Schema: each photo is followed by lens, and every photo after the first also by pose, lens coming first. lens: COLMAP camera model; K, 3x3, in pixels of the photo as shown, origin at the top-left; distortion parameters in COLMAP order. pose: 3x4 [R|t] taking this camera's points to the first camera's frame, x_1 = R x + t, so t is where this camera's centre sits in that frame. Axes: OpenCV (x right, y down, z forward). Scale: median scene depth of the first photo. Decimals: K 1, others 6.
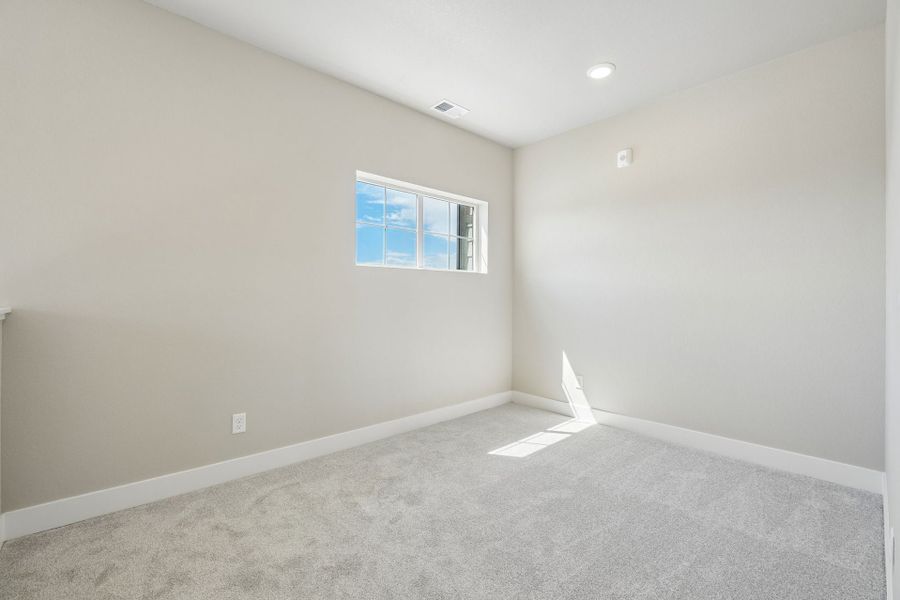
lens RADIAL K [[399.5, 0, 450.0], [0, 399.5, 300.0], [0, 0, 1]] dist [-0.002605, -0.000051]
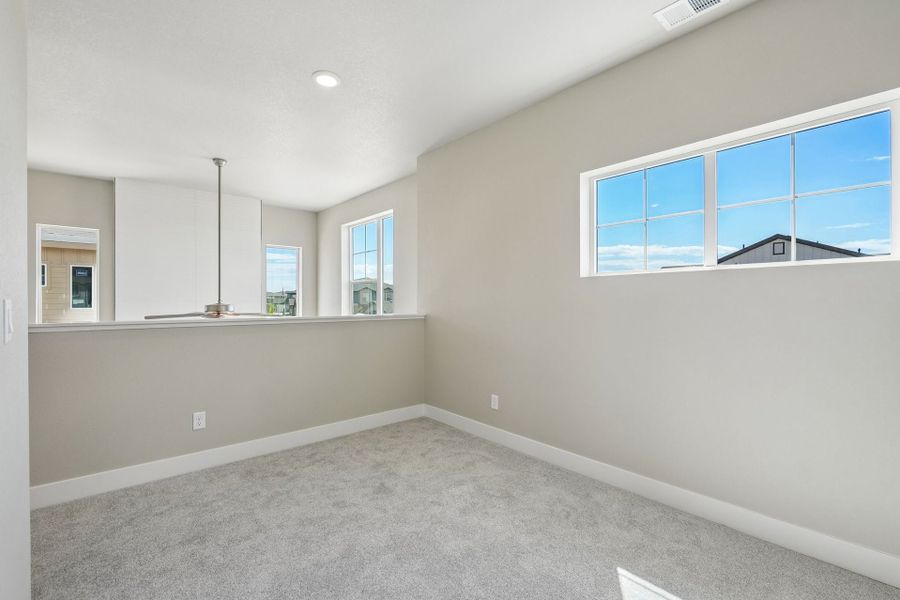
lens RADIAL K [[399.5, 0, 450.0], [0, 399.5, 300.0], [0, 0, 1]] dist [-0.002605, -0.000051]
pose [[-0.033659, -0.011700, -0.999365, 0.889819], [-0.009808, 0.999887, -0.011376, -0.025184], [0.999385, 0.009419, -0.033770, 0.928332]]
